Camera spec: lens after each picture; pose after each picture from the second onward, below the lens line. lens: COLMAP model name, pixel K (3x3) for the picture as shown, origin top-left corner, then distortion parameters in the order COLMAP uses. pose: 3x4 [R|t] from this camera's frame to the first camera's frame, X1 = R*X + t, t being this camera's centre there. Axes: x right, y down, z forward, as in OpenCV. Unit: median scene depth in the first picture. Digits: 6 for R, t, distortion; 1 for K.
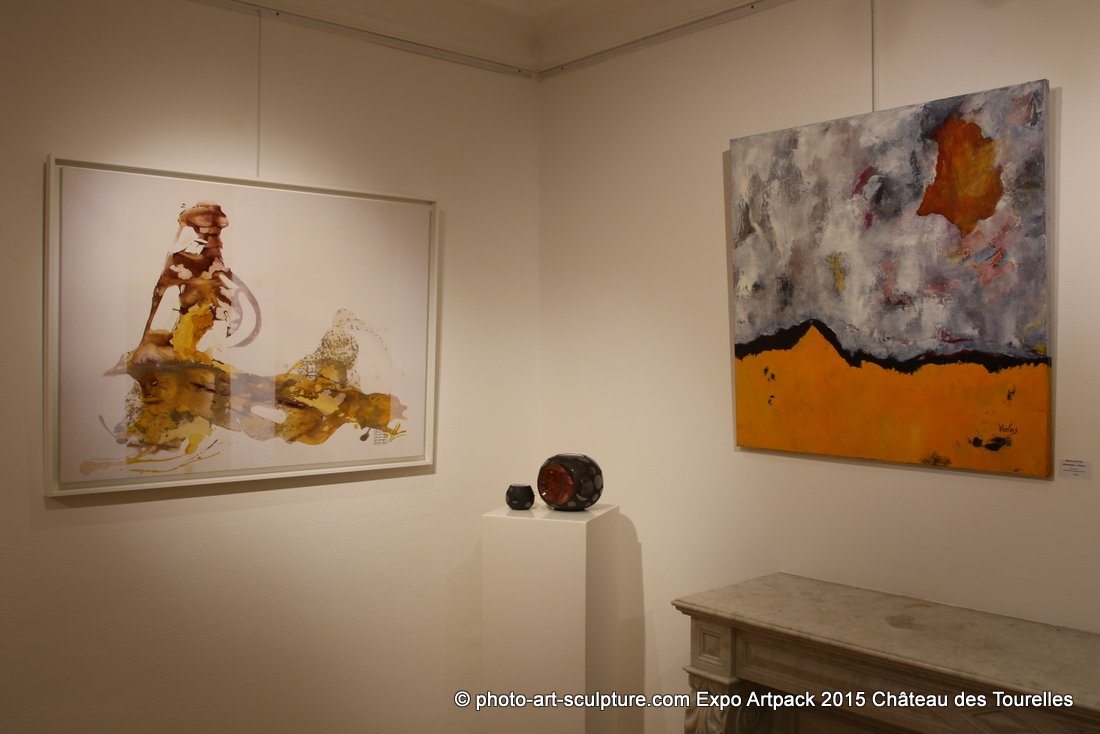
lens RADIAL K [[981.5, 0, 550.1], [0, 981.5, 361.0], [0, 0, 1]] dist [-0.021213, -0.006383]
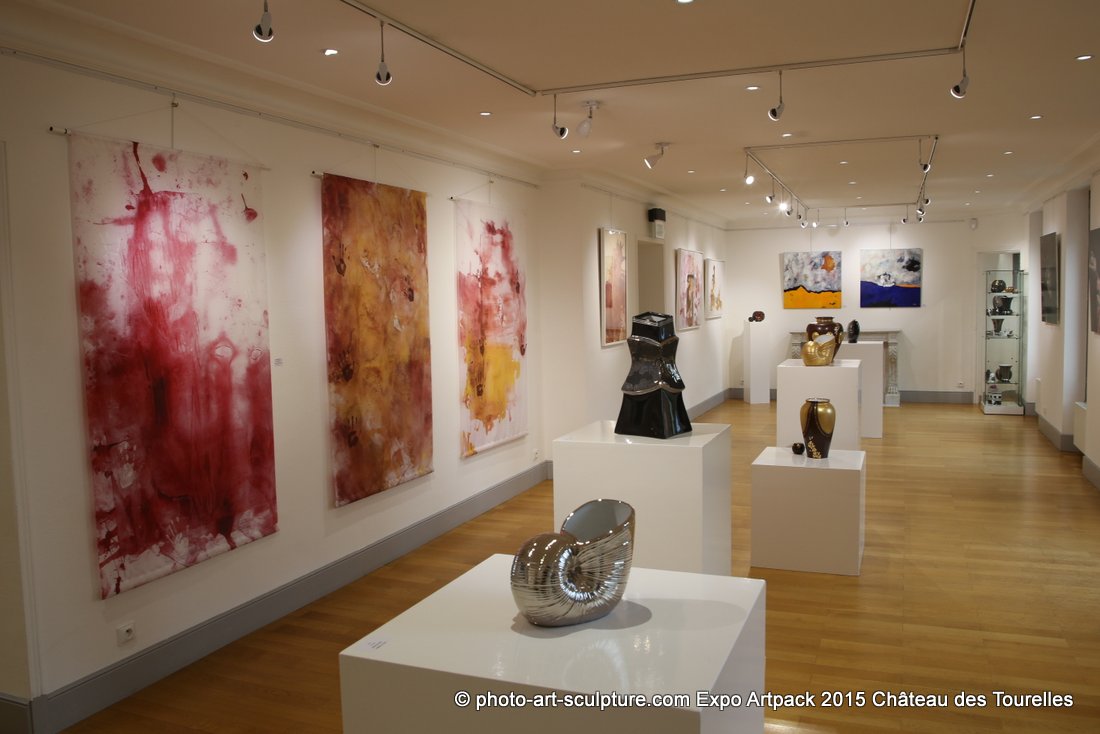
lens RADIAL K [[859.5, 0, 549.7], [0, 859.5, 366.8], [0, 0, 1]] dist [-0.066081, -0.000269]
pose [[0.889703, -0.057108, 0.452955, -3.598438], [0.027588, 0.997058, 0.071518, 0.039104], [-0.455706, -0.051133, 0.888660, -3.039291]]
